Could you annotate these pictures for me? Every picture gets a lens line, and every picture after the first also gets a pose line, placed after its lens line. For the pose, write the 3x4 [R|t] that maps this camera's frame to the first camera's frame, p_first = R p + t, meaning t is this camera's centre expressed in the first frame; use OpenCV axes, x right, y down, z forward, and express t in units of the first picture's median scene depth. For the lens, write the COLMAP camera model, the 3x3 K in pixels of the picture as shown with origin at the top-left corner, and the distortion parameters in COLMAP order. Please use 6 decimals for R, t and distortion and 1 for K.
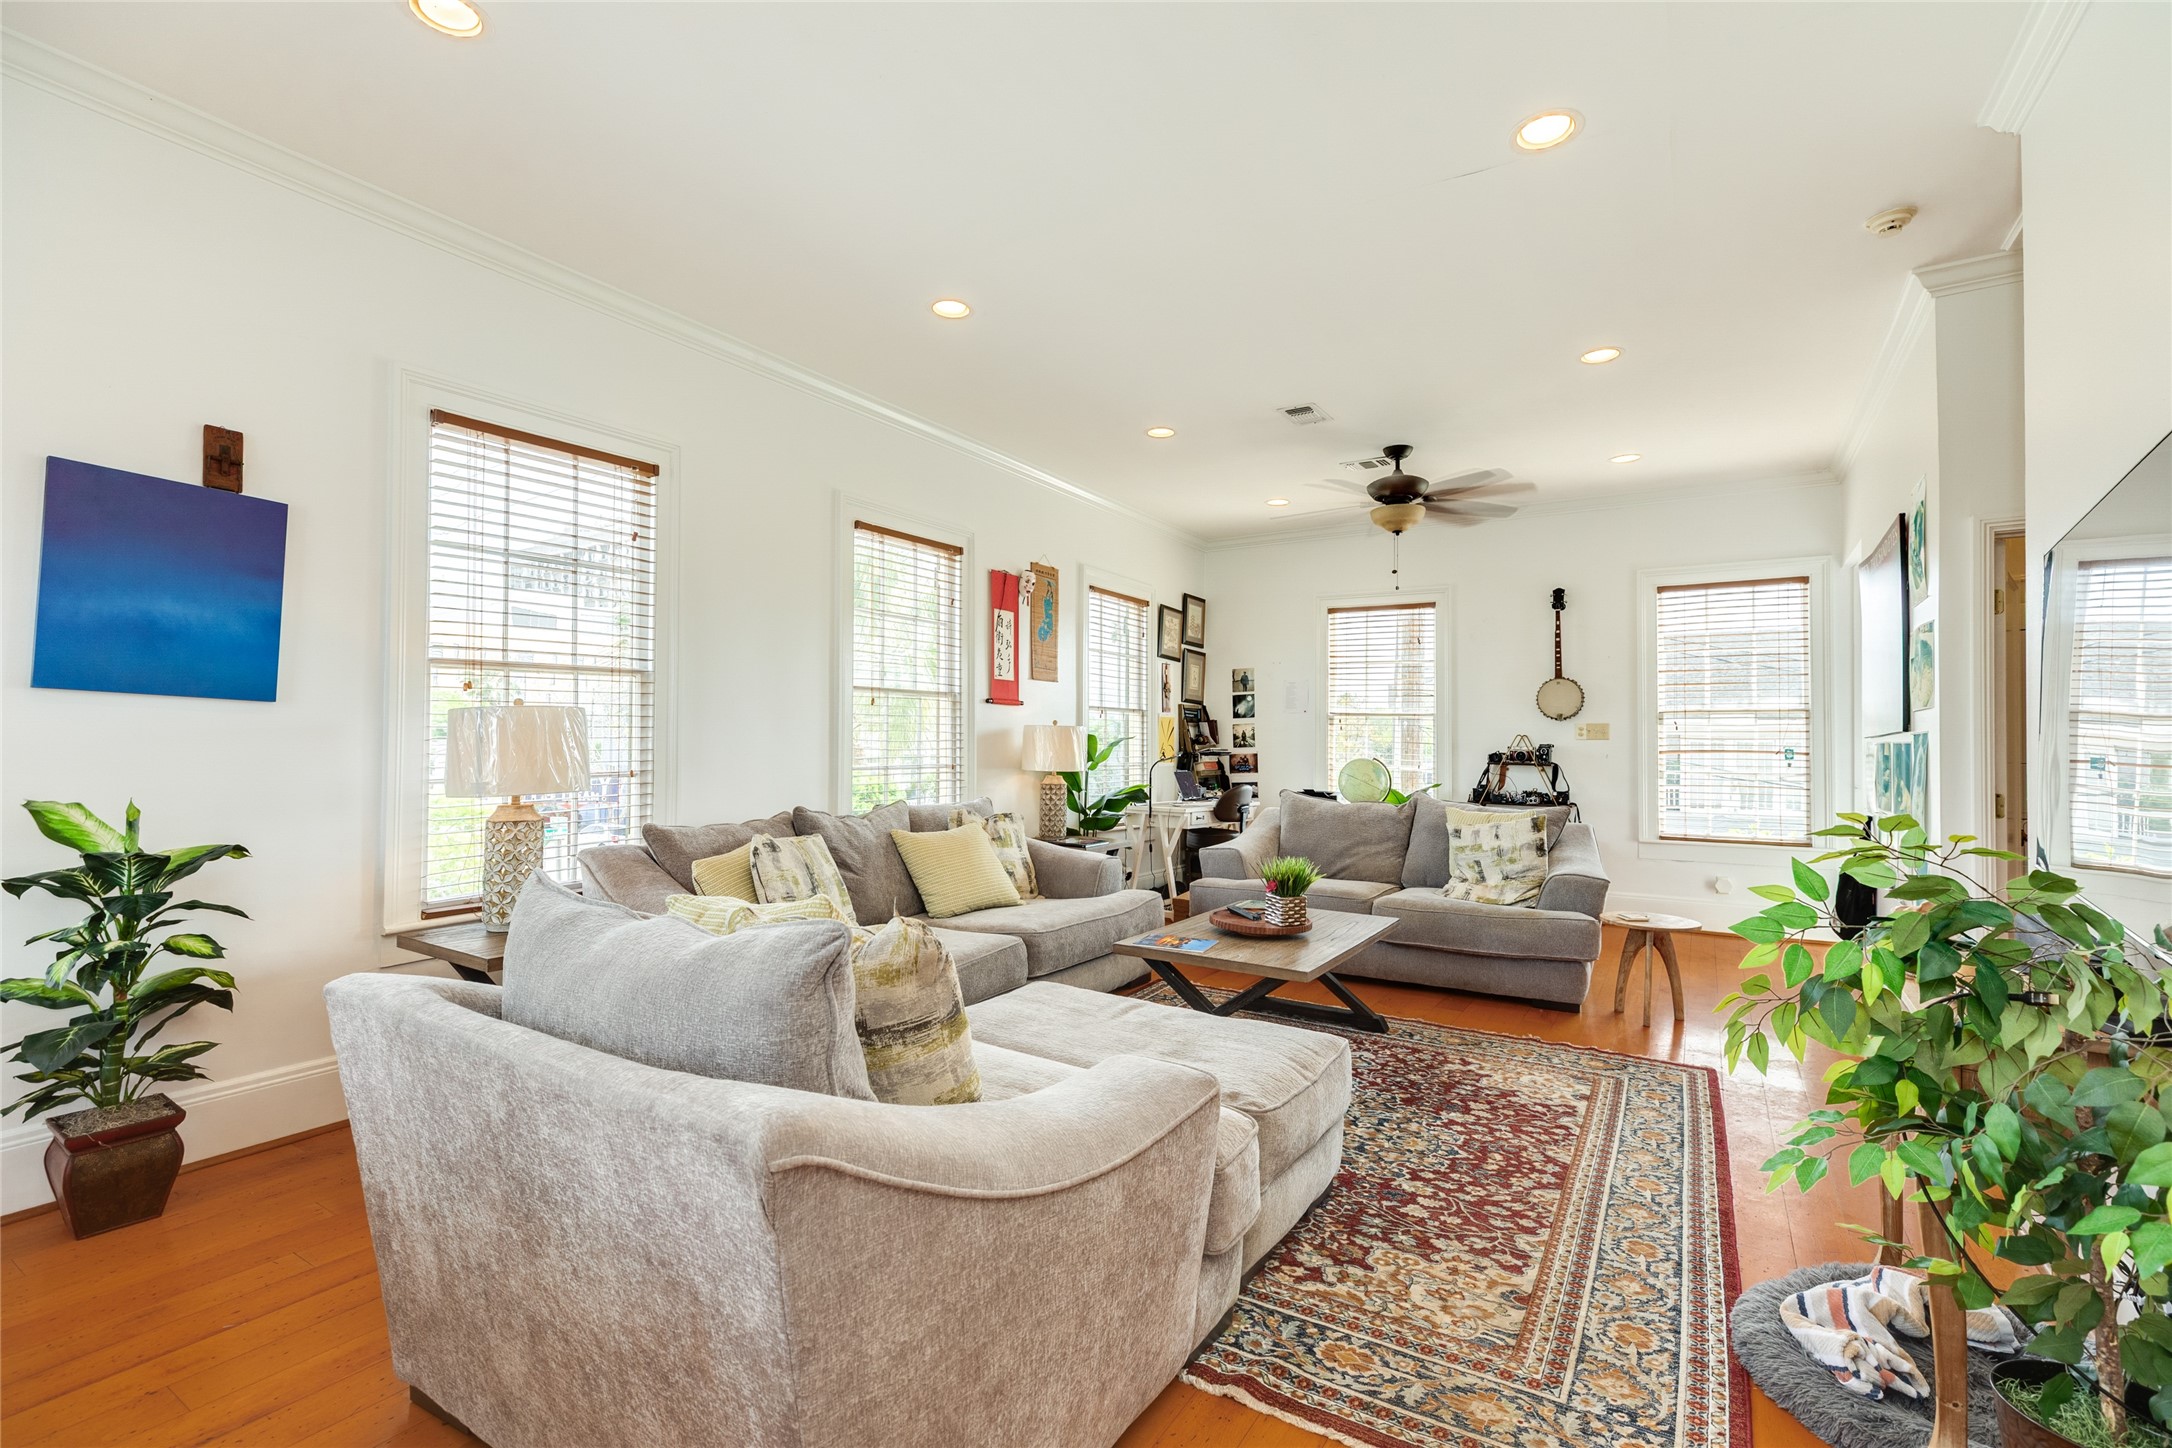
lens RADIAL K [[966.3, 0, 1086.5], [0, 966.3, 730.1], [0, 0, 1]] dist [0.004045, -0.000229]
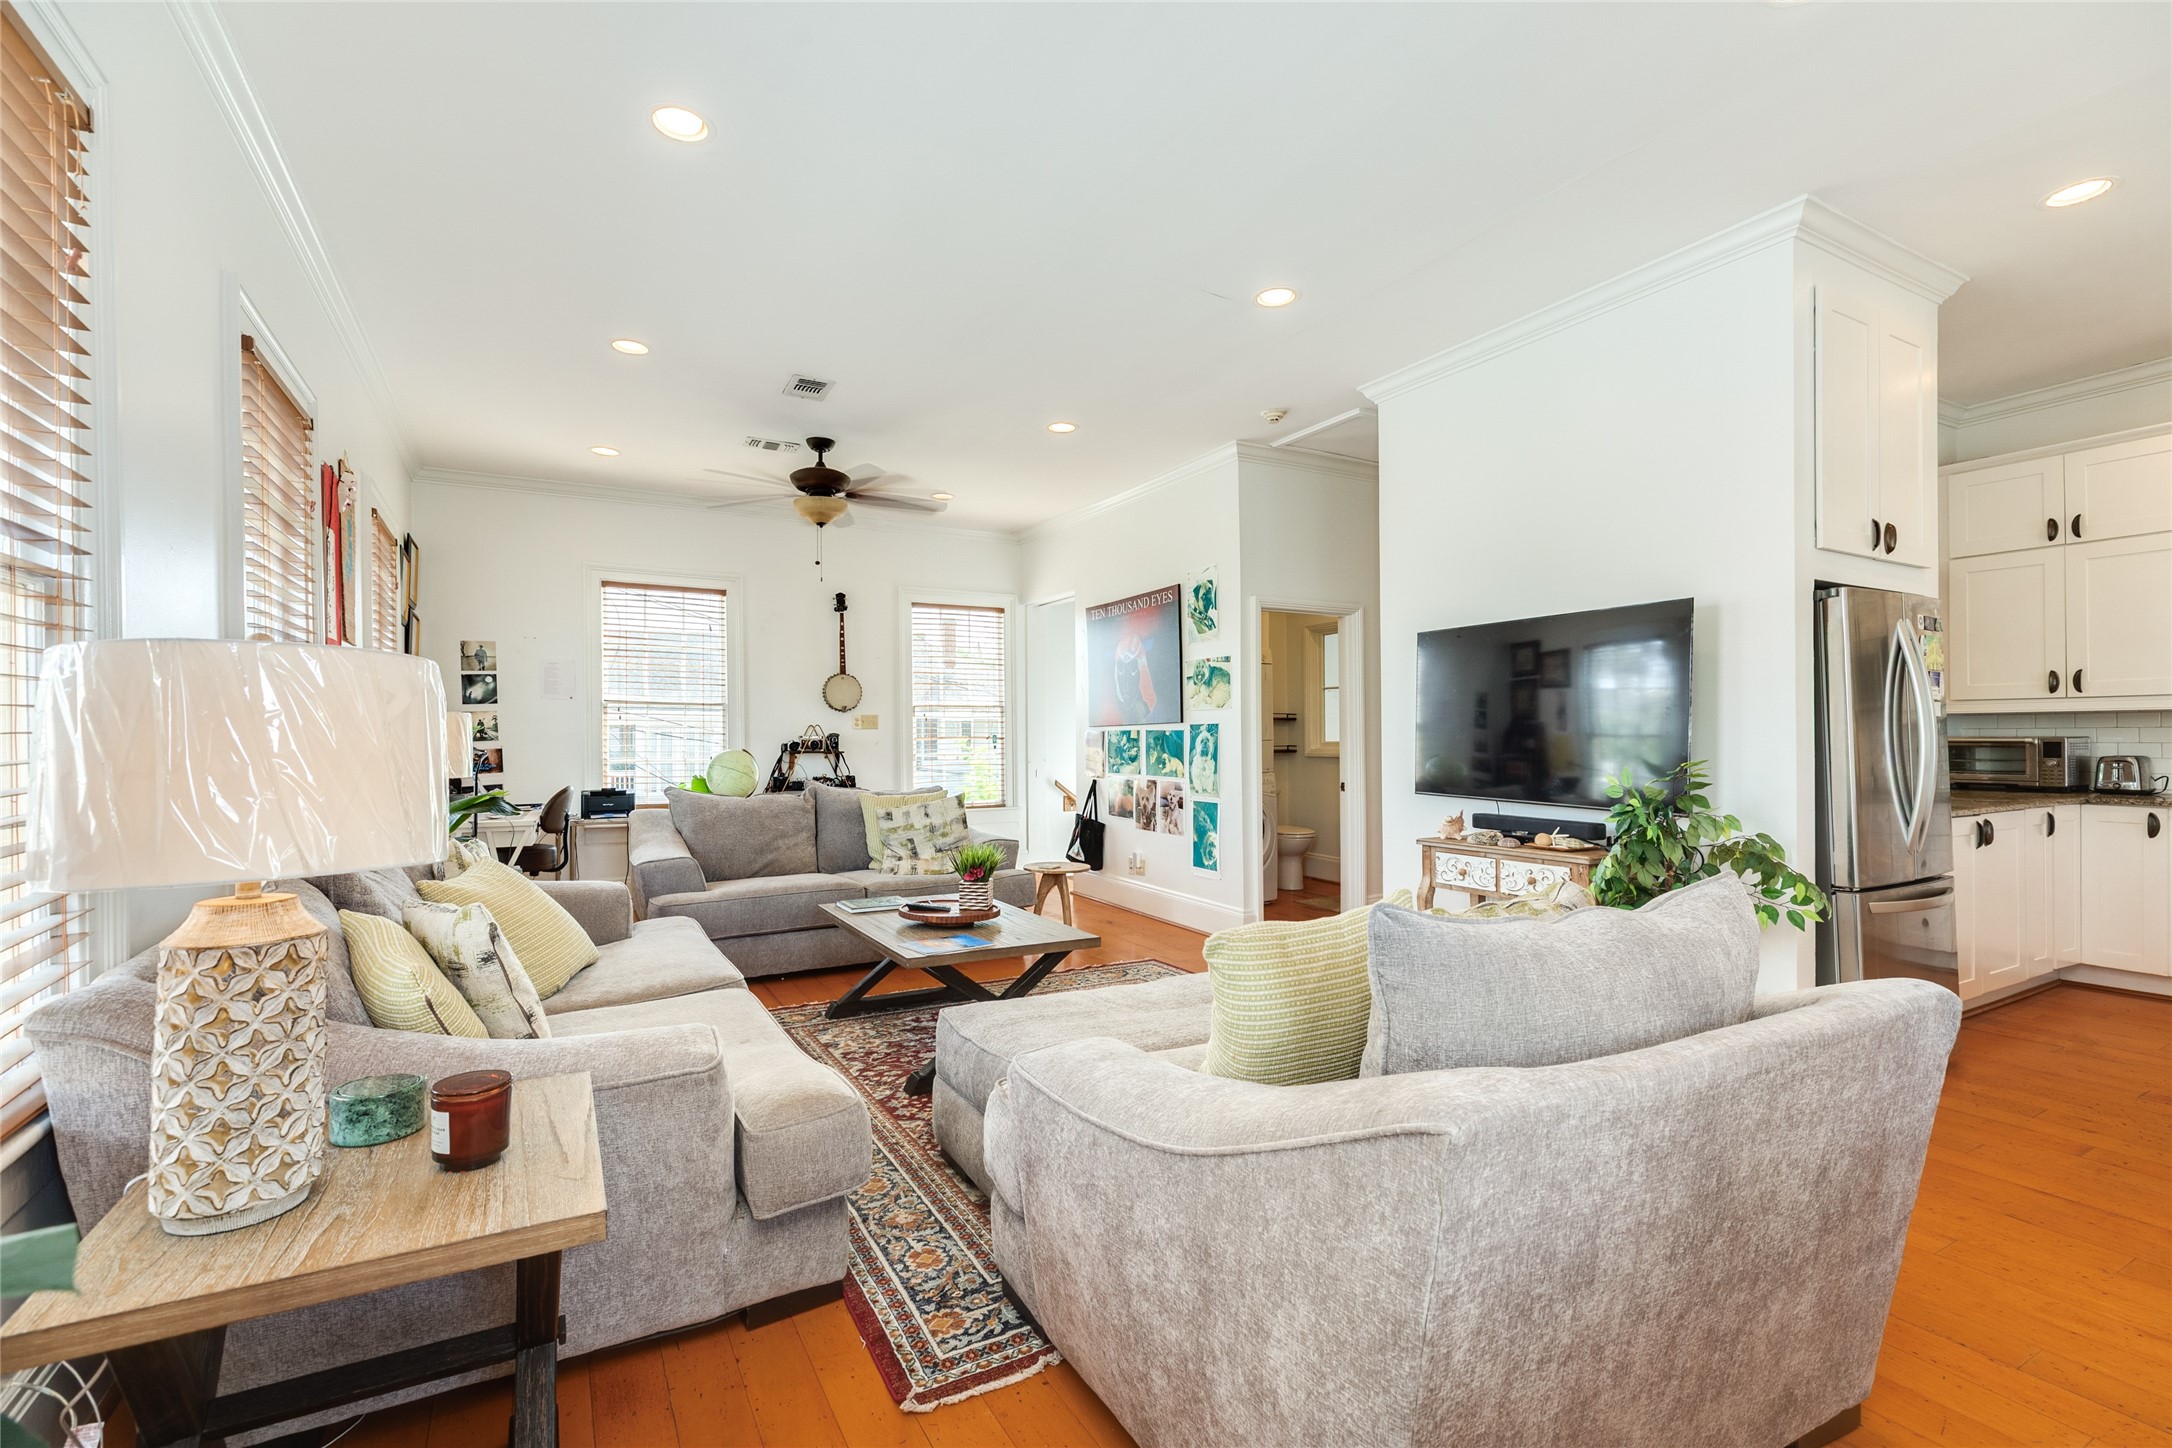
lens RADIAL K [[966.3, 0, 1074.2], [0, 966.3, 735.9], [0, 0, 1]] dist [0.004045, -0.000229]
pose [[0.477108, -0.011333, 0.878772, -0.591421], [-0.003248, 0.999887, 0.014658, 0.000923], [-0.878839, -0.009848, 0.477017, 0.385022]]
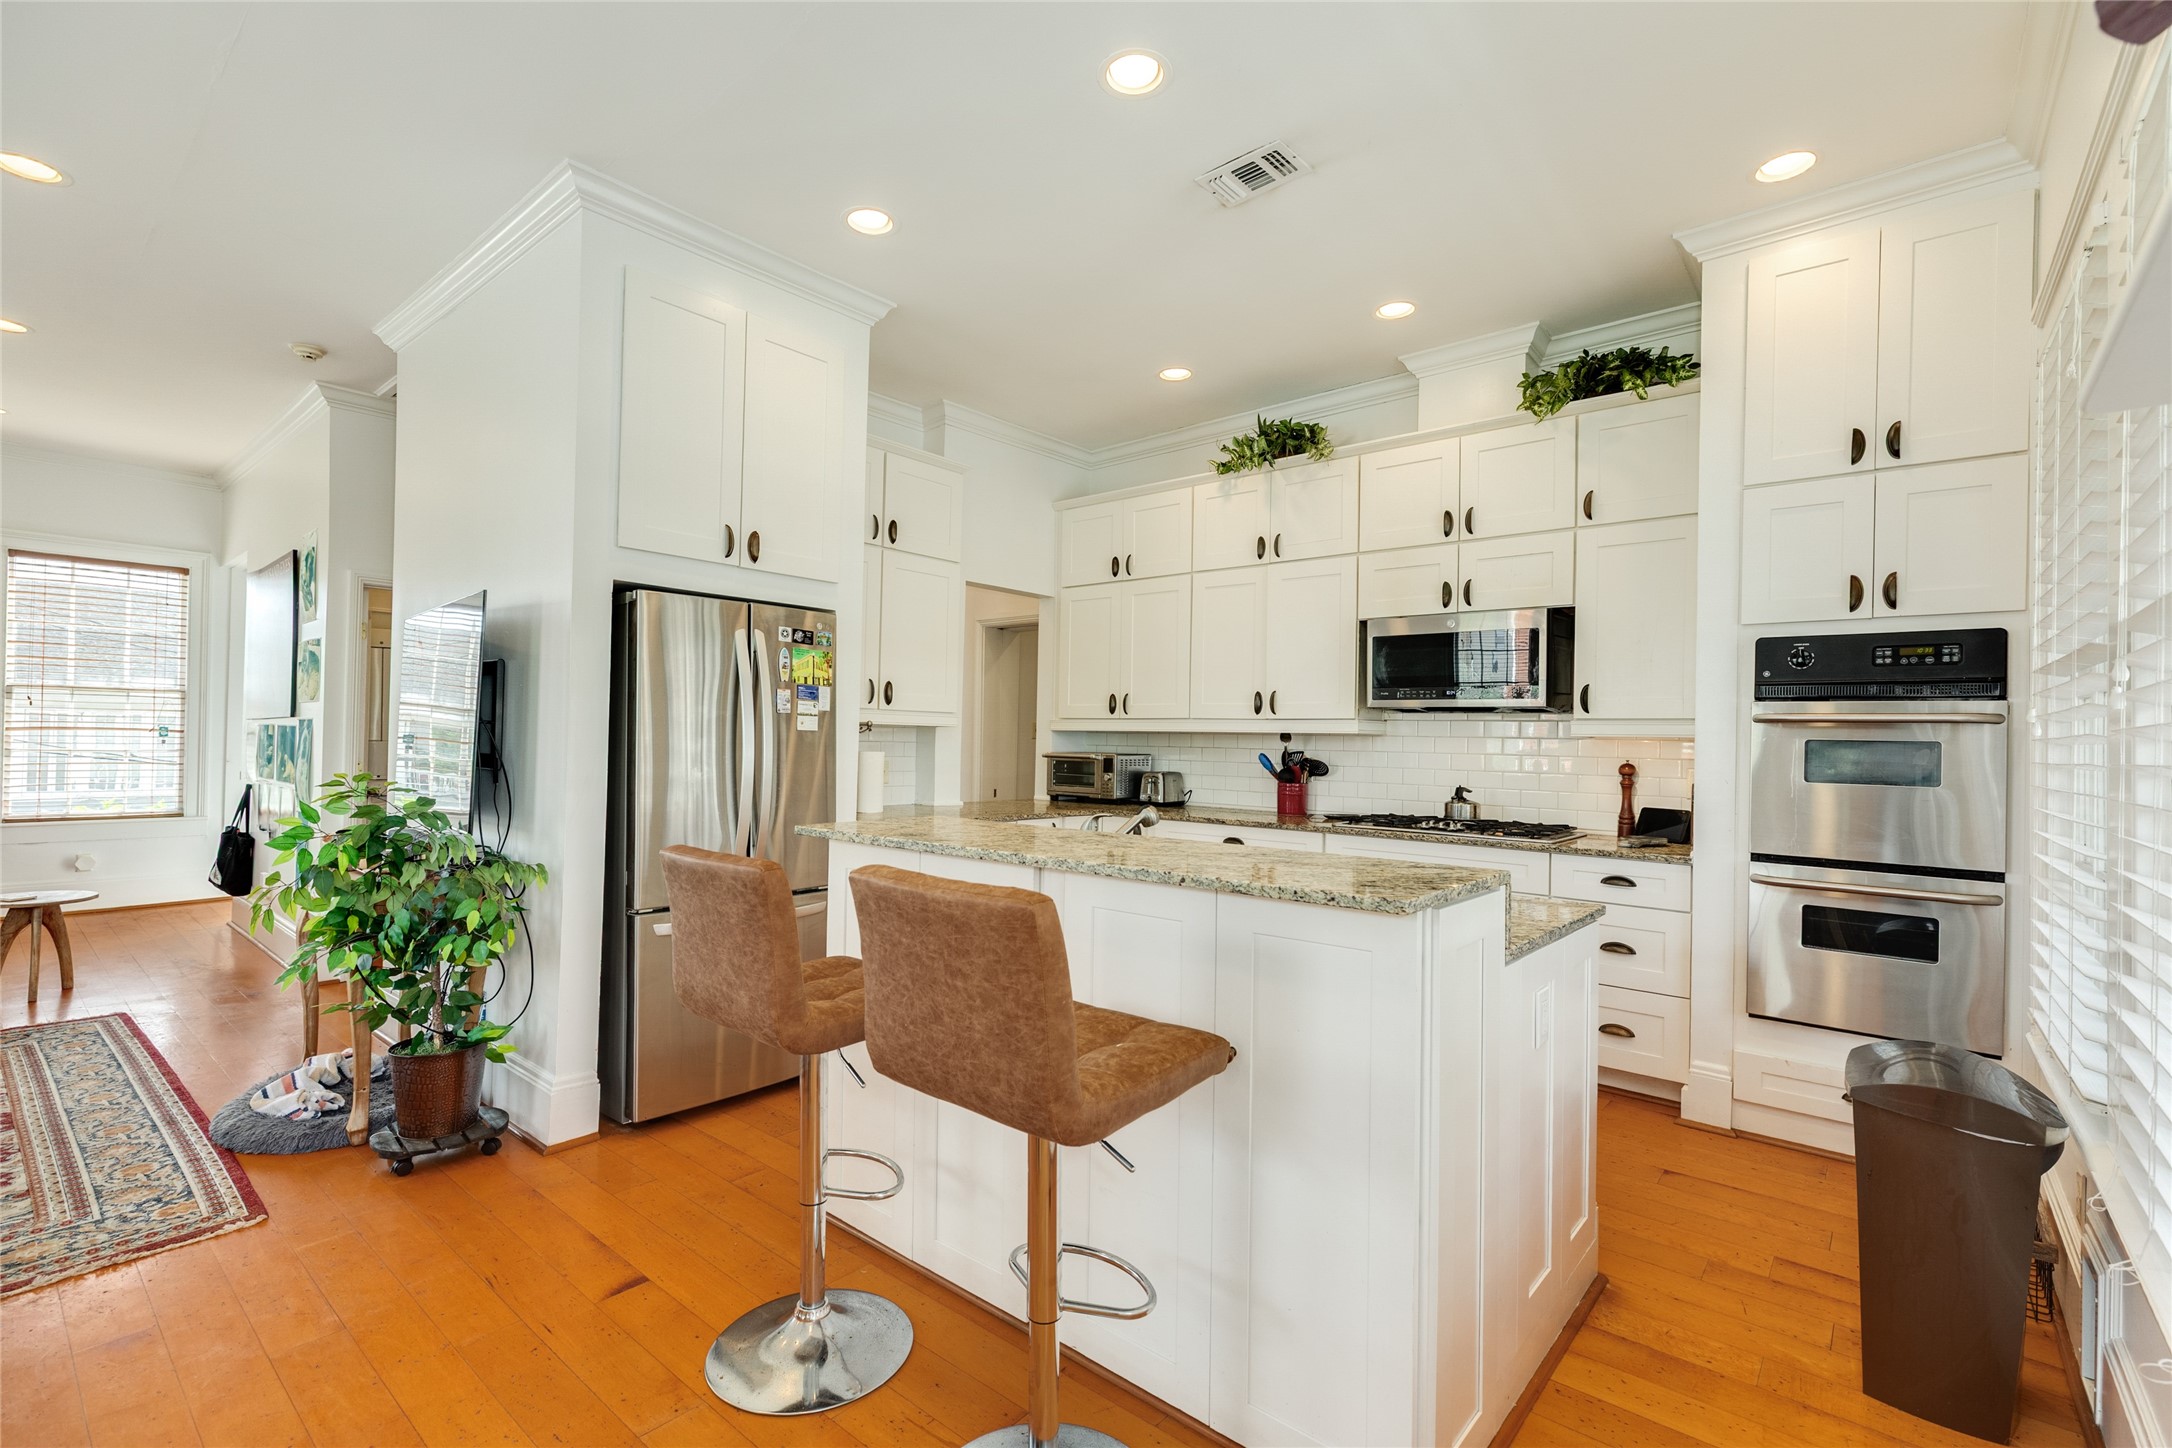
lens RADIAL K [[966.3, 0, 1094.2], [0, 966.3, 724.4], [0, 0, 1]] dist [0.004045, -0.000229]
pose [[0.131294, 0.008683, 0.991305, -0.285362], [-0.032704, 0.999455, -0.004423, -0.016558], [-0.990804, -0.031839, 0.131506, -0.226832]]
